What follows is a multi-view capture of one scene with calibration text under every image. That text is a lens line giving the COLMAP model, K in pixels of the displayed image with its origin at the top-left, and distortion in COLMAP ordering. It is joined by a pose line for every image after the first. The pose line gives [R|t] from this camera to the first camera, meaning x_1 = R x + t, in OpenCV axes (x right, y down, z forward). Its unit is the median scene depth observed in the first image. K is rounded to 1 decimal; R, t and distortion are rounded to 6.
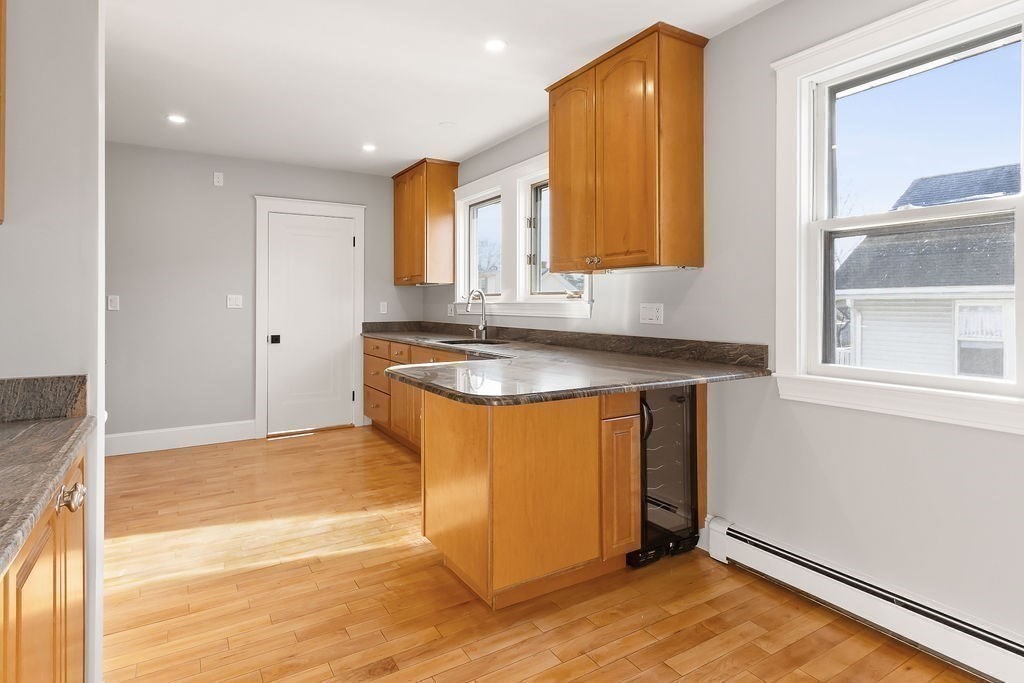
lens RADIAL K [[543.8, 0, 496.8], [0, 543.8, 306.2], [0, 0, 1]] dist [0.000753, -0.000070]
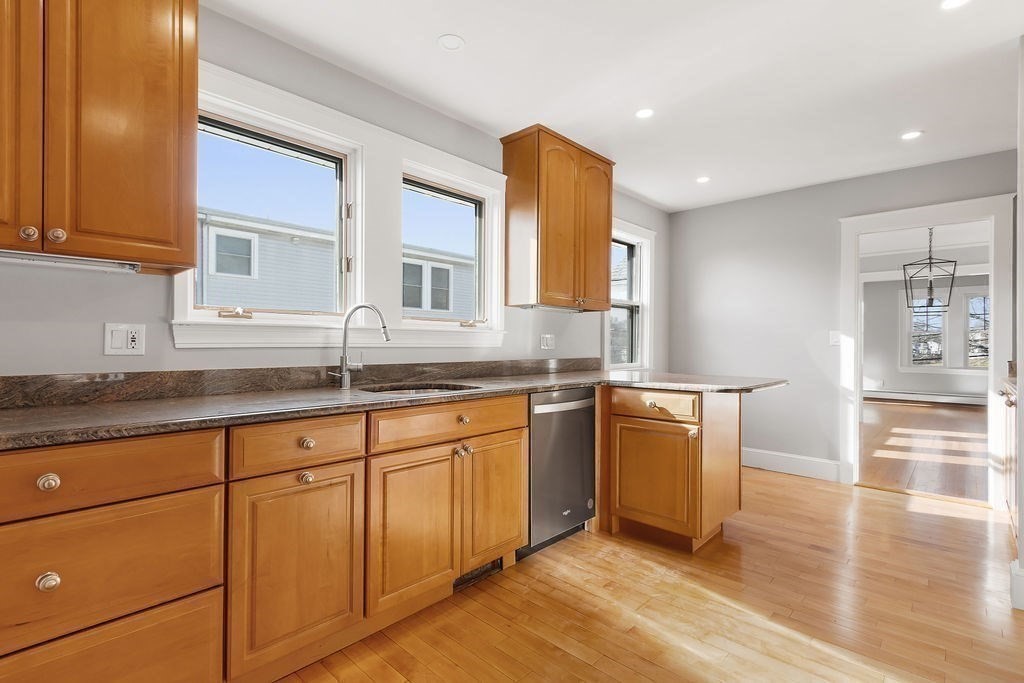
lens RADIAL K [[476.6, 0, 512.6], [0, 476.6, 341.2], [0, 0, 1]] dist [-0.001260, 0.000585]
pose [[-0.271670, 0.002117, 0.962388, -0.913637], [0.000247, 0.999998, -0.002130, 0.016741], [-0.962391, -0.000341, -0.271670, 1.536830]]
